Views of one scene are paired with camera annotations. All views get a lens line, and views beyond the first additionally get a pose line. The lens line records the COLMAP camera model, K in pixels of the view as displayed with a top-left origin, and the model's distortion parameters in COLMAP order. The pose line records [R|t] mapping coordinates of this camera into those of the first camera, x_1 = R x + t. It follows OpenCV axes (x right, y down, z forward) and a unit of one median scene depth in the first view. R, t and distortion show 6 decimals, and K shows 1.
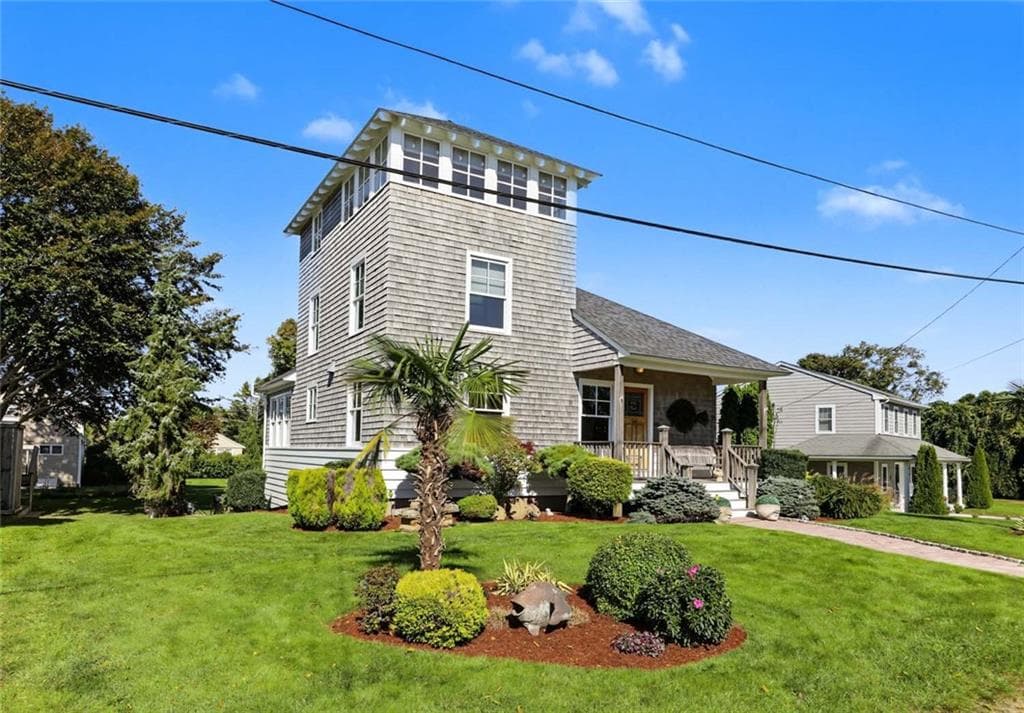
lens RADIAL K [[655.4, 0, 513.2], [0, 655.4, 358.5], [0, 0, 1]] dist [0.001968, 0.000470]
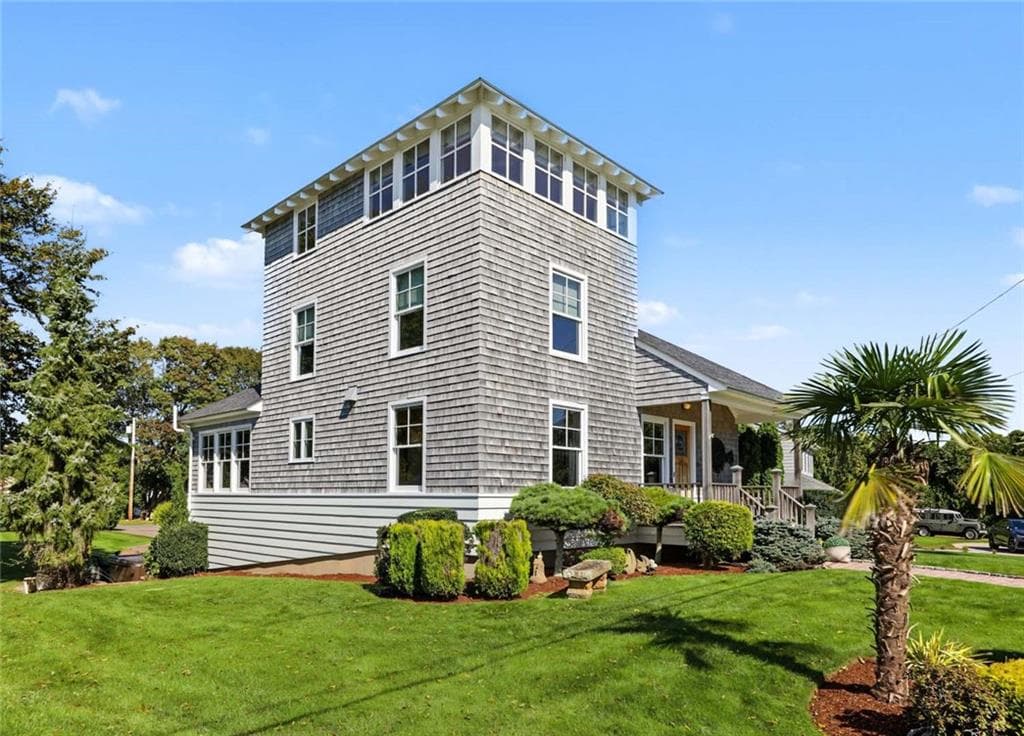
lens RADIAL K [[669.4, 0, 510.4], [0, 669.4, 400.6], [0, 0, 1]] dist [0.000972, 0.000988]
pose [[0.964334, 0.023540, 0.263639, -0.320843], [-0.024975, 0.999686, 0.002090, 0.014423], [-0.263507, -0.008600, 0.964619, 0.153994]]
